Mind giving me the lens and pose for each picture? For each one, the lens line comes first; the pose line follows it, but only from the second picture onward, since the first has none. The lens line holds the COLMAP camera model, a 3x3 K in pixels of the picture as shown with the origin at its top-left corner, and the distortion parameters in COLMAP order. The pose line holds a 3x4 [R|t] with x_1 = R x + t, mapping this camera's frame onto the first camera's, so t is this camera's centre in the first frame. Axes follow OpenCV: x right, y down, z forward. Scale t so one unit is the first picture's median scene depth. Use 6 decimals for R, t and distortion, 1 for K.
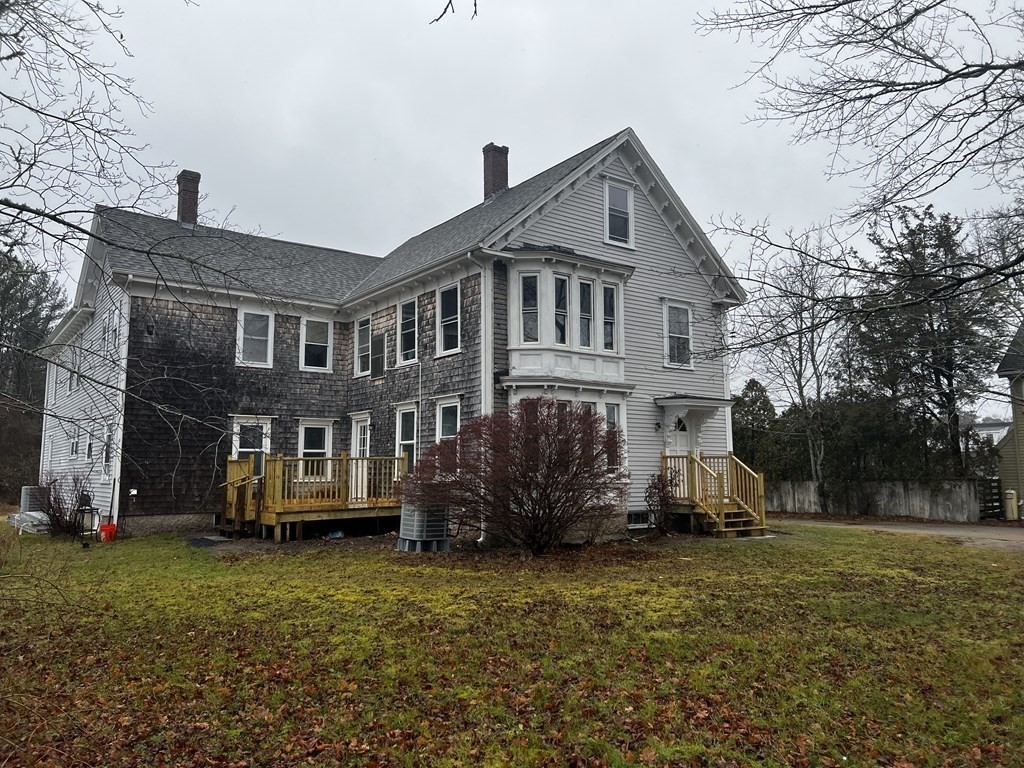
lens RADIAL K [[776.3, 0, 525.3], [0, 776.3, 381.9], [0, 0, 1]] dist [0.079228, -0.082947]
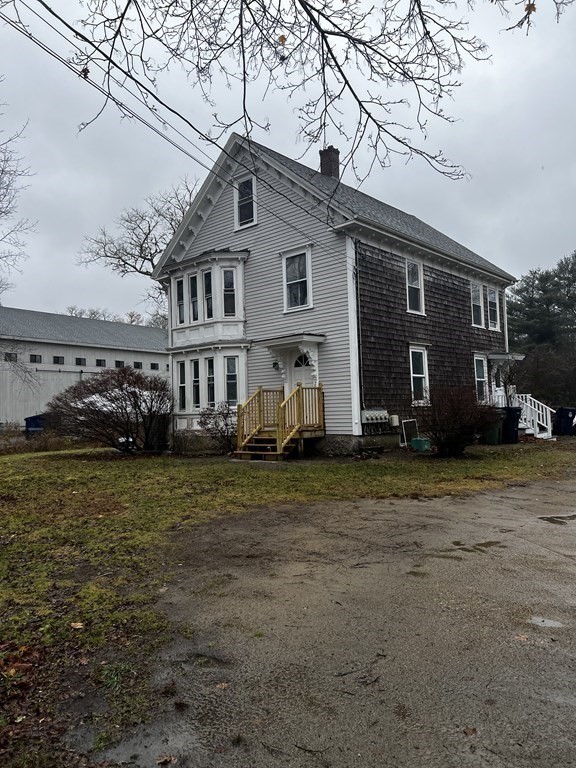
lens RADIAL K [[578.9, 0, 288.0], [0, 578.9, 384.0], [0, 0, 1]] dist [0.075493, -0.084509]
pose [[0.186784, -0.042765, -0.981470, 1.038467], [0.148880, 0.988745, -0.014749, 0.099972], [0.971054, -0.143366, 0.191049, 0.839119]]
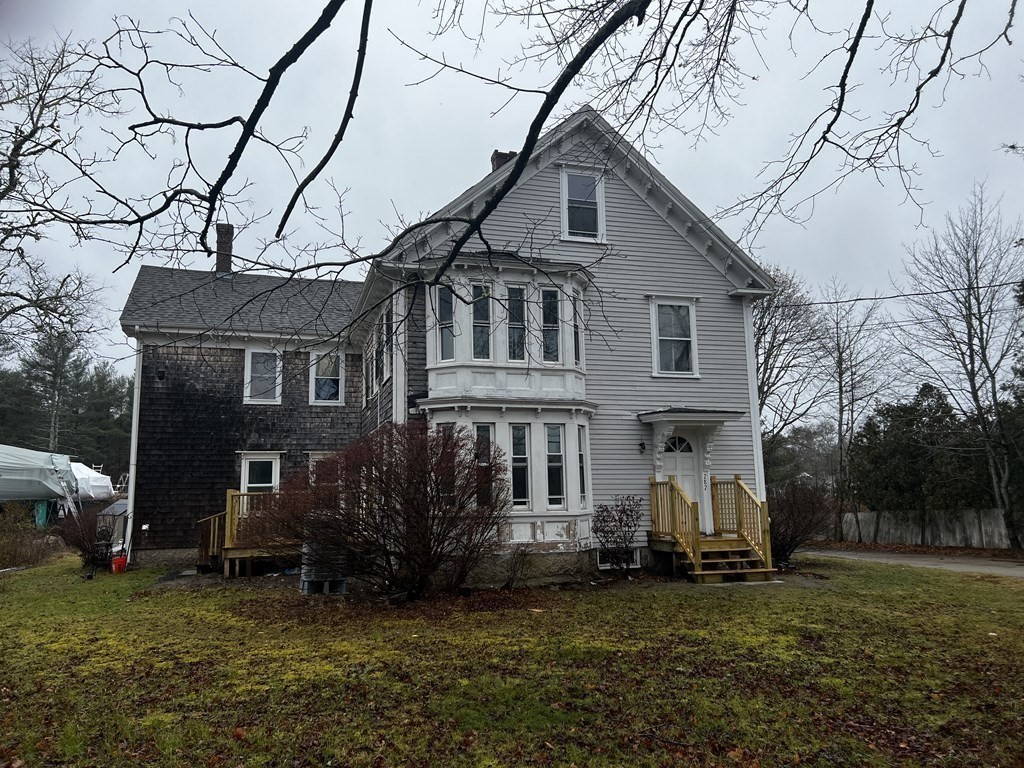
lens RADIAL K [[771.8, 0, 514.3], [0, 771.8, 390.6], [0, 0, 1]] dist [0.075493, -0.084509]
pose [[0.936982, -0.062251, -0.343788, 0.330555], [0.053680, 0.997965, -0.034403, 0.016967], [0.345230, 0.013780, 0.938417, 0.161731]]
